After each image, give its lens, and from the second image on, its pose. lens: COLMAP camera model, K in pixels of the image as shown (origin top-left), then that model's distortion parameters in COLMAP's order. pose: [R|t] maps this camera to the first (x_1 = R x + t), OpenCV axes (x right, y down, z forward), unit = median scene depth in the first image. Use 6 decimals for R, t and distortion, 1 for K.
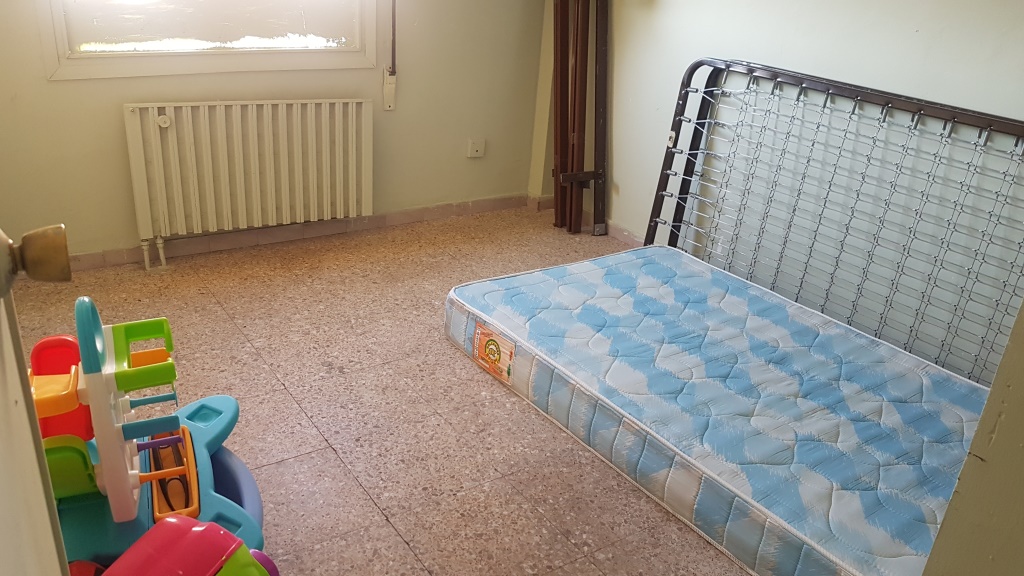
lens RADIAL K [[815.6, 0, 512.7], [0, 815.6, 297.6], [0, 0, 1]] dist [-0.001291, -0.019194]
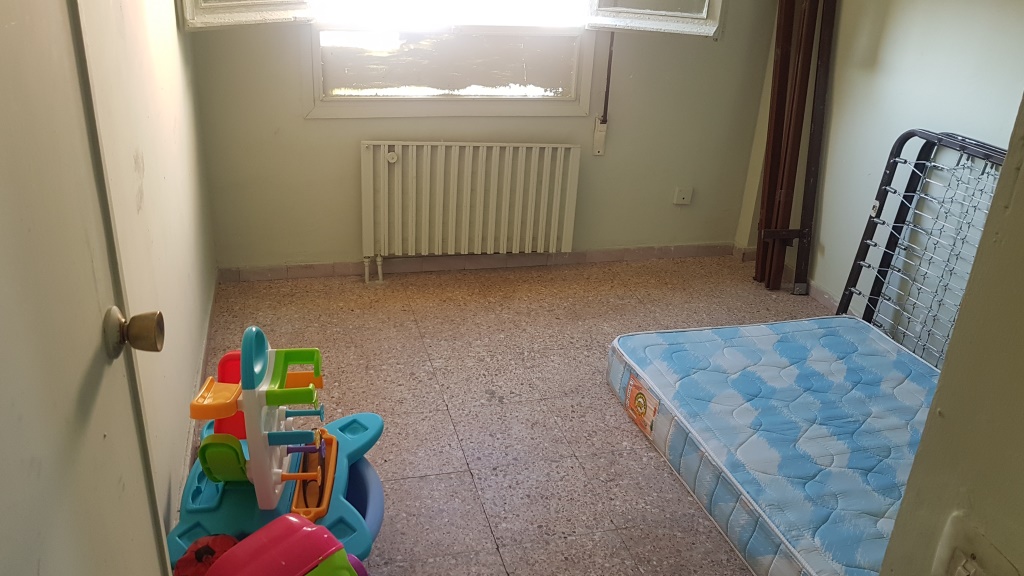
lens RADIAL K [[815.6, 0, 517.2], [0, 815.6, 284.9], [0, 0, 1]] dist [-0.001291, -0.019194]
pose [[0.950652, 0.113730, -0.288664, 0.115074], [-0.124335, 0.992066, -0.018608, -0.049162], [0.284257, 0.053581, 0.957250, -0.049642]]
